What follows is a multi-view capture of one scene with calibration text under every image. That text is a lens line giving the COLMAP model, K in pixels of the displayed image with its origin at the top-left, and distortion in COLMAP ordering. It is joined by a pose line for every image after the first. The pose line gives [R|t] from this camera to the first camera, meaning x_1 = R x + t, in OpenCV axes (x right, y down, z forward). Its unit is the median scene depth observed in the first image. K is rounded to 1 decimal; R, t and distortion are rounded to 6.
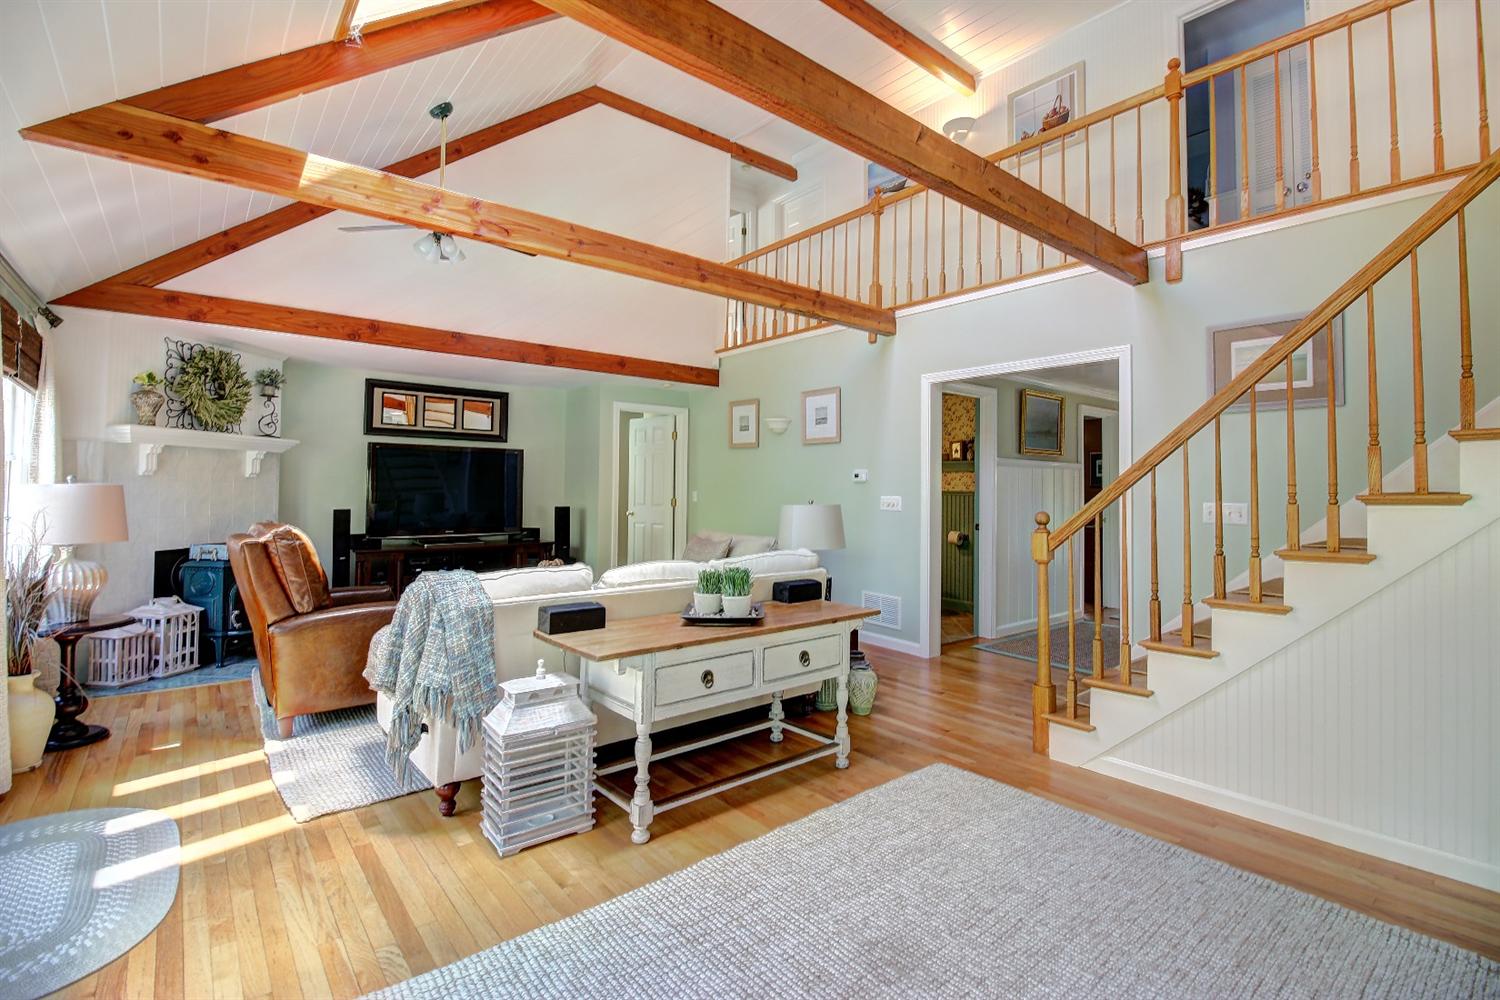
lens RADIAL K [[685.3, 0, 747.1], [0, 685.3, 472.6], [0, 0, 1]] dist [-0.000160, -0.013648]
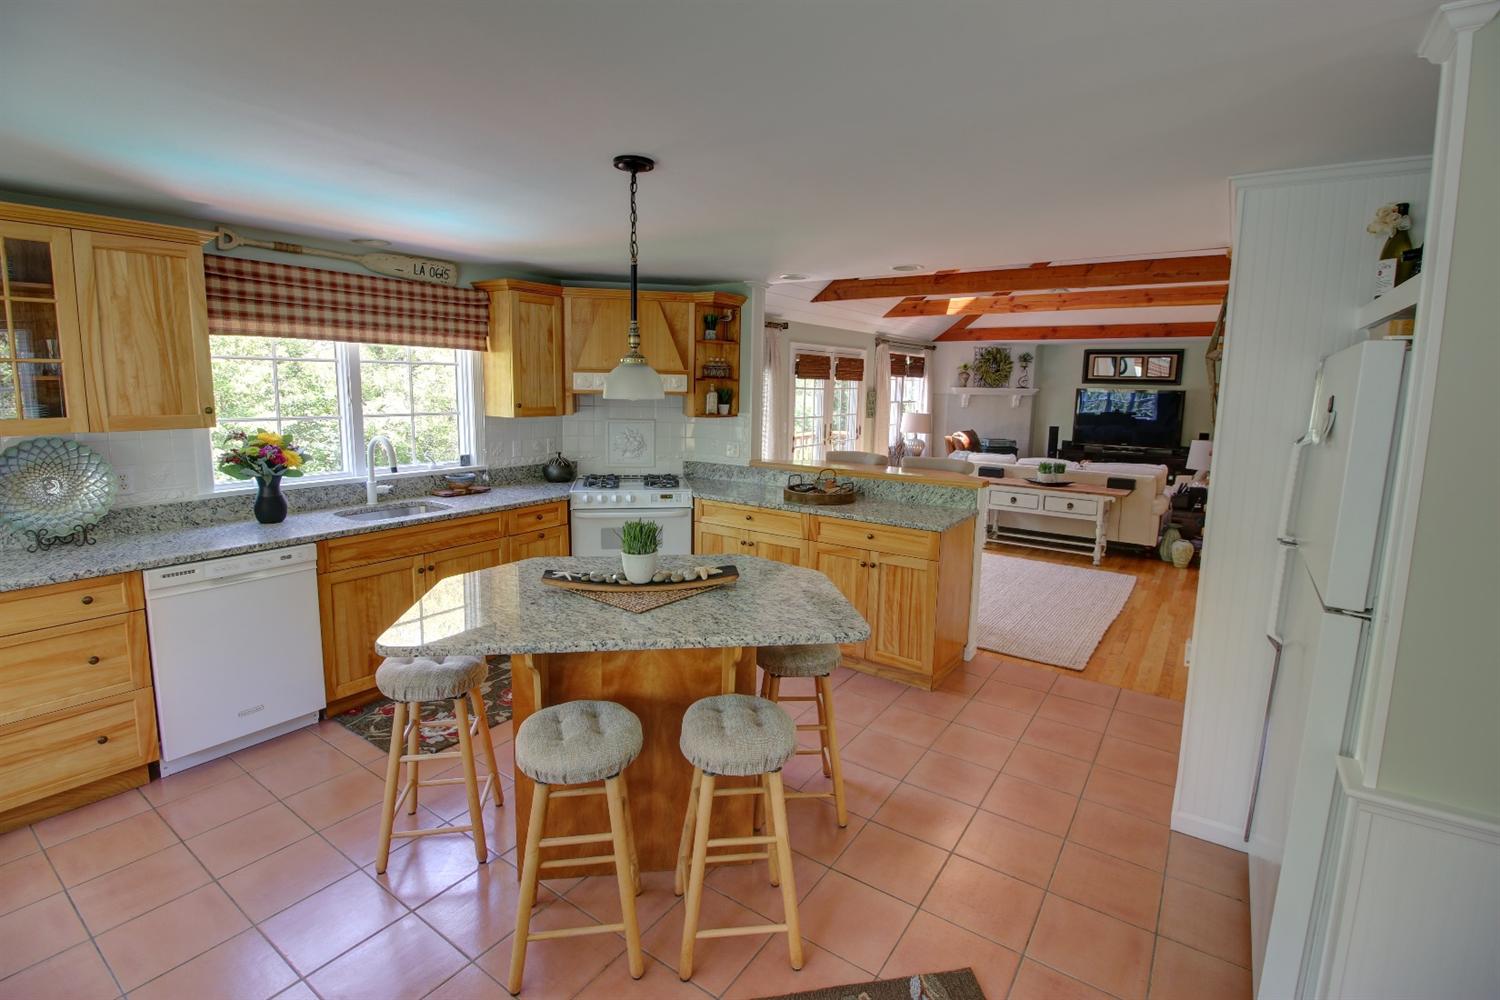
lens RADIAL K [[685.3, 0, 747.1], [0, 685.3, 472.6], [0, 0, 1]] dist [-0.000160, -0.013648]
pose [[0.270795, 0.118984, -0.955255, 1.023159], [0.008856, 0.991982, 0.126069, -0.066940], [0.962596, -0.042599, 0.267570, -0.317184]]
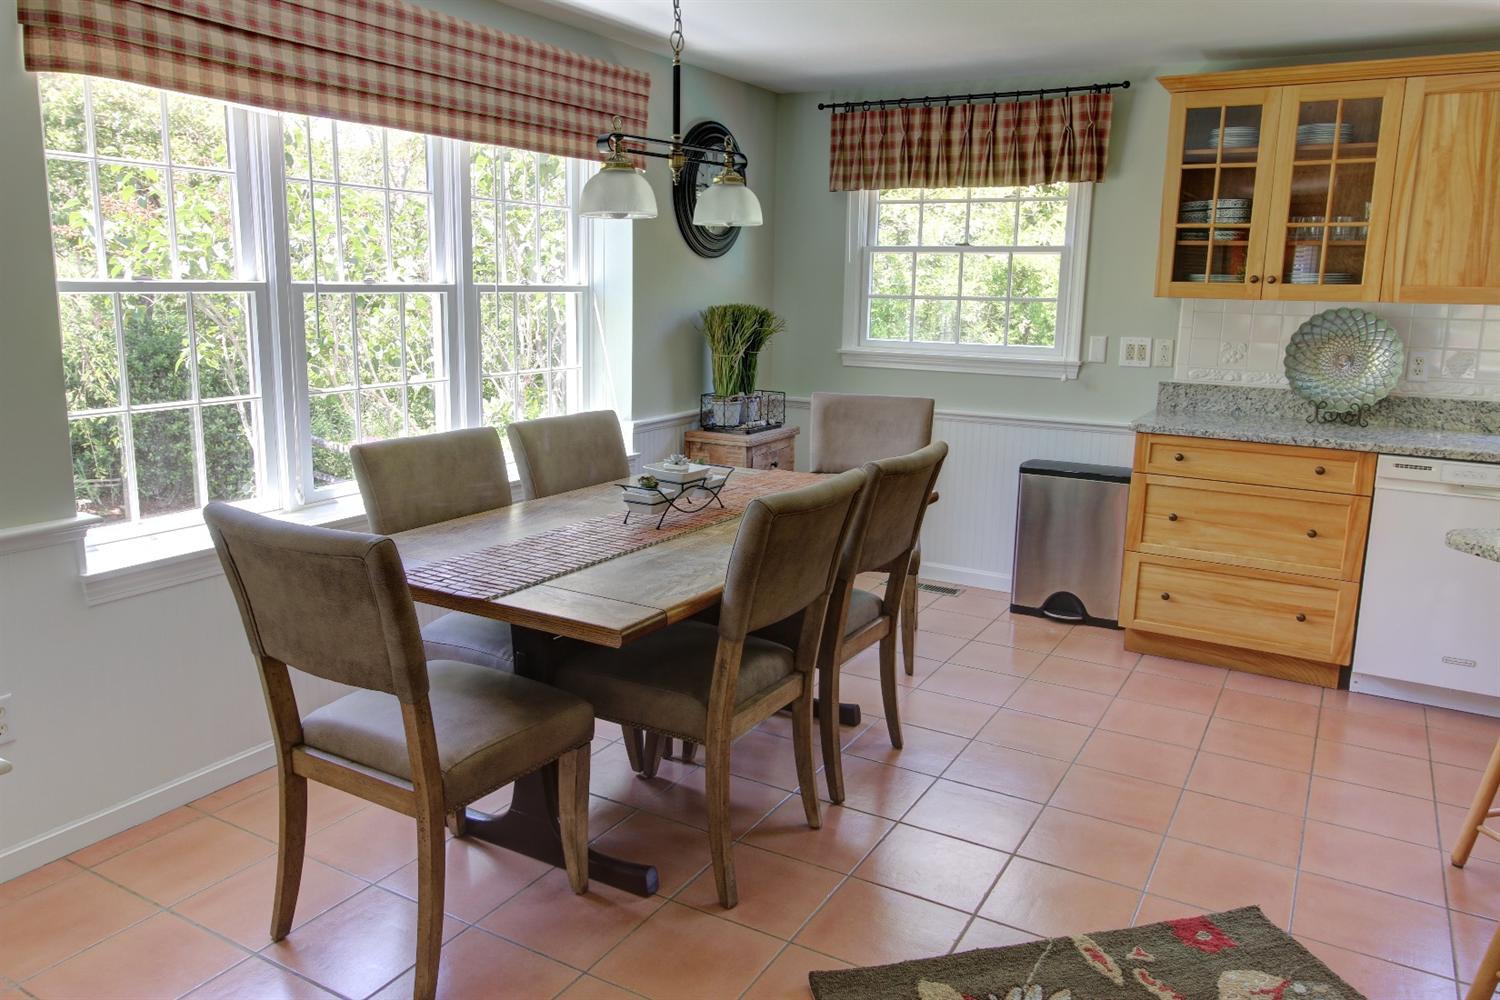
lens RADIAL K [[1082.4, 0, 746.0], [0, 1082.4, 480.1], [0, 0, 1]] dist [-0.001406, -0.001927]
pose [[-0.935015, 0.037784, -0.352589, 1.077415], [-0.018619, 0.987704, 0.155220, -0.025354], [0.354119, 0.151698, -0.922815, -0.109243]]
